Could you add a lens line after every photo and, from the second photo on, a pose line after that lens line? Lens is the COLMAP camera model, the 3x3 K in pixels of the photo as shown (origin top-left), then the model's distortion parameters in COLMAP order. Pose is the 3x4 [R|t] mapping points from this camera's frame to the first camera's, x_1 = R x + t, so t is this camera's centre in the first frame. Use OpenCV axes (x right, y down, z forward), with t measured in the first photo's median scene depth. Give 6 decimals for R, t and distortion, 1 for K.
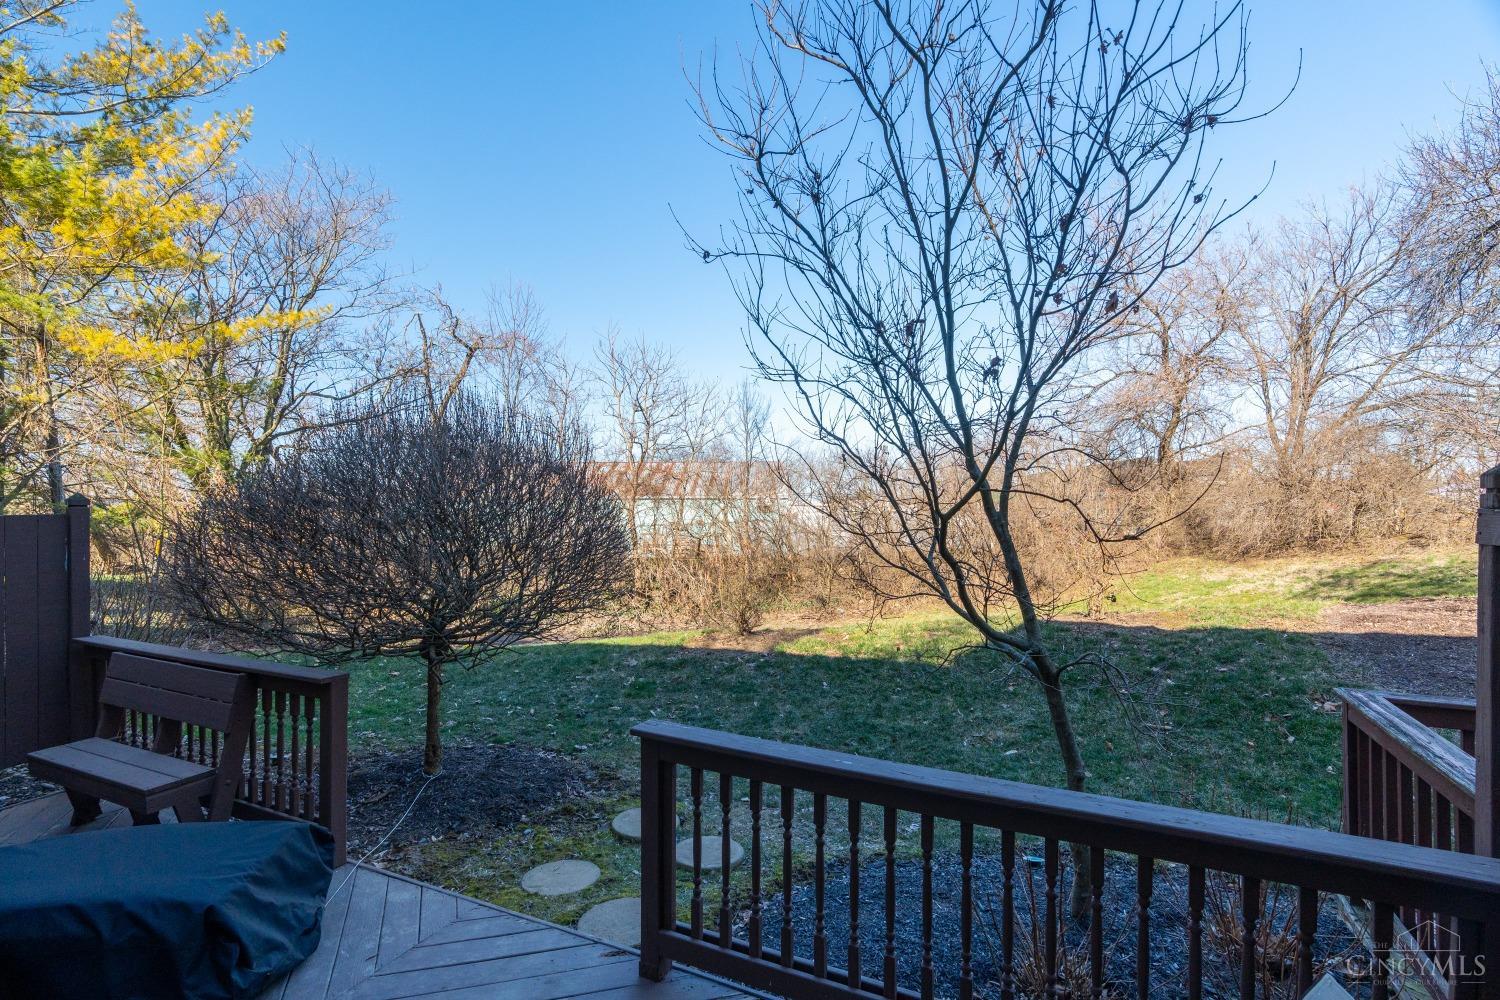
lens RADIAL K [[675.1, 0, 751.3], [0, 675.1, 522.7], [0, 0, 1]] dist [-0.008739, 0.004285]
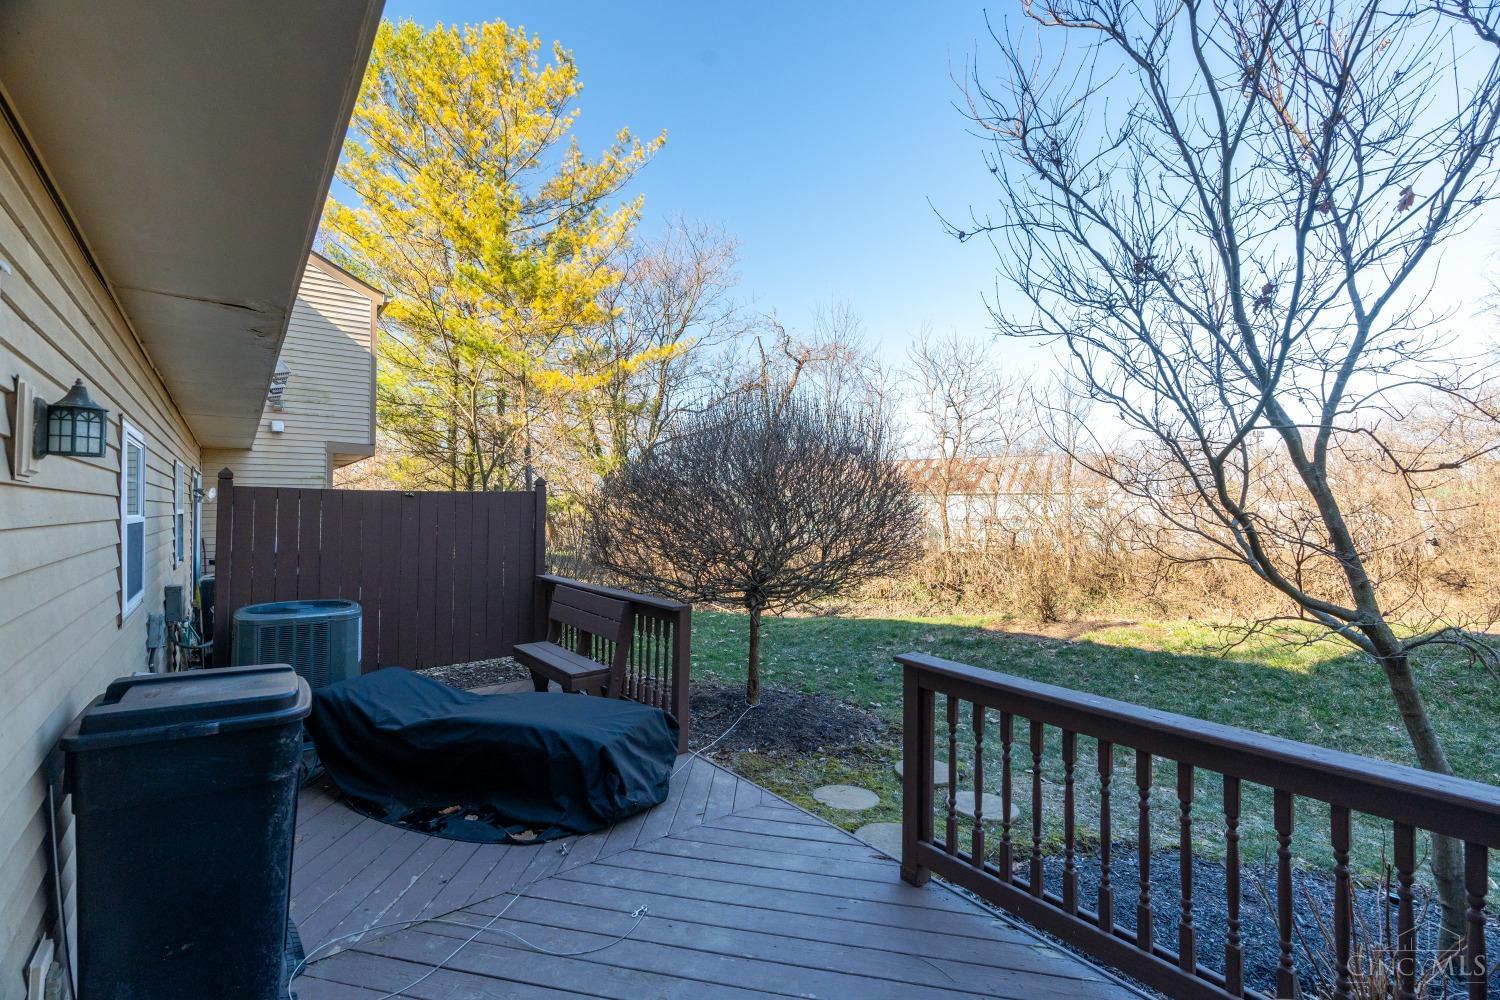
lens RADIAL K [[675.1, 0, 751.3], [0, 675.1, 522.7], [0, 0, 1]] dist [-0.008739, 0.004285]
pose [[0.886192, 0.006750, -0.463270, 0.065908], [-0.013979, 0.999828, -0.012172, 0.045025], [0.463108, 0.017263, 0.886134, -0.066564]]
